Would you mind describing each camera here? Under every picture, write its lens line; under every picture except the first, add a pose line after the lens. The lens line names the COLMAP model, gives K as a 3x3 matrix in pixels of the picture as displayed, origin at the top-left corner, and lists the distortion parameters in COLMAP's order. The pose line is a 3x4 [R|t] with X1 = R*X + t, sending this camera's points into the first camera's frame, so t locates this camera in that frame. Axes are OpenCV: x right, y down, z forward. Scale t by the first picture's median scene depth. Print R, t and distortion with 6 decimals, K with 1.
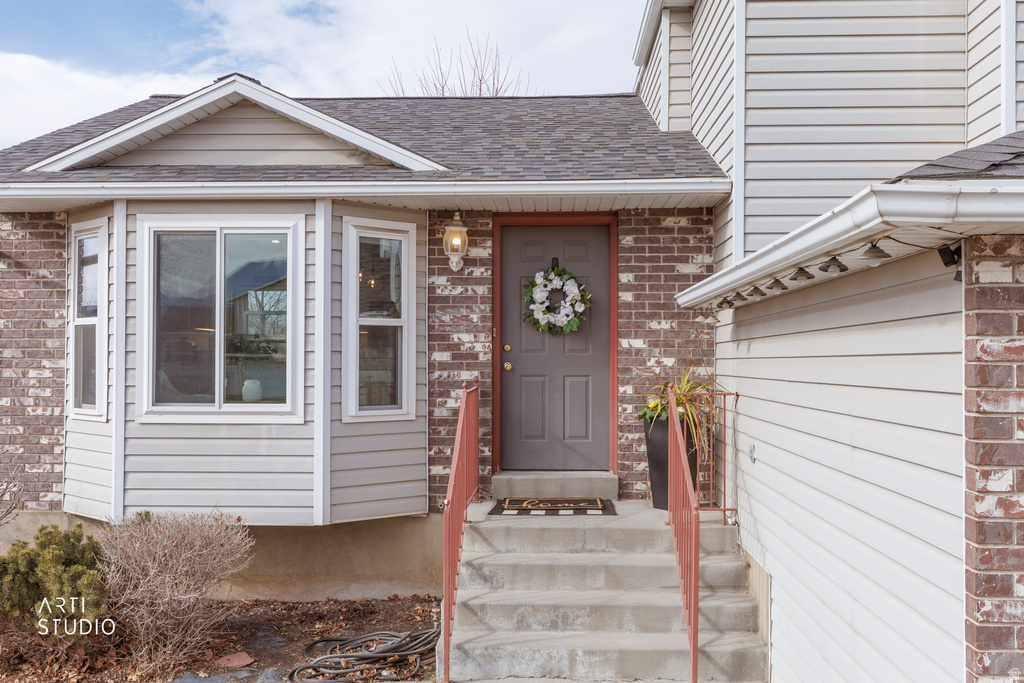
lens RADIAL K [[956.9, 0, 514.6], [0, 956.9, 342.6], [0, 0, 1]] dist [0.012781, 0.000000]
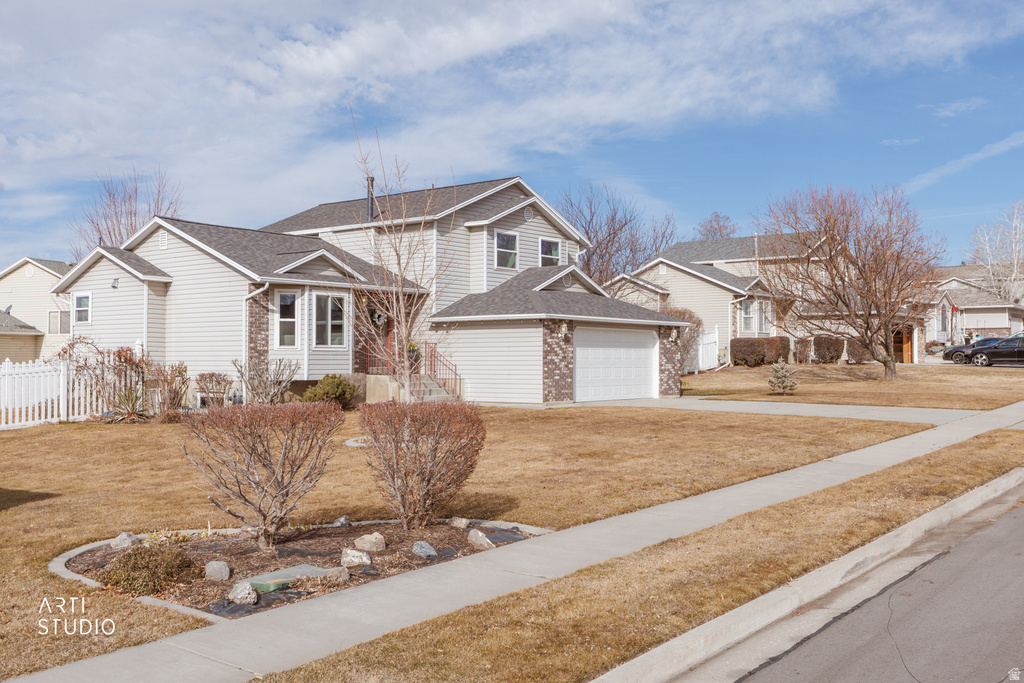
lens RADIAL K [[893.6, 0, 516.2], [0, 893.6, 342.5], [0, 0, 1]] dist [-0.016687, -0.004128]
pose [[0.627412, 0.006701, 0.778659, -2.413600], [-0.015206, 0.999878, 0.003647, 0.031678], [-0.778539, -0.014129, 0.627437, -1.571656]]
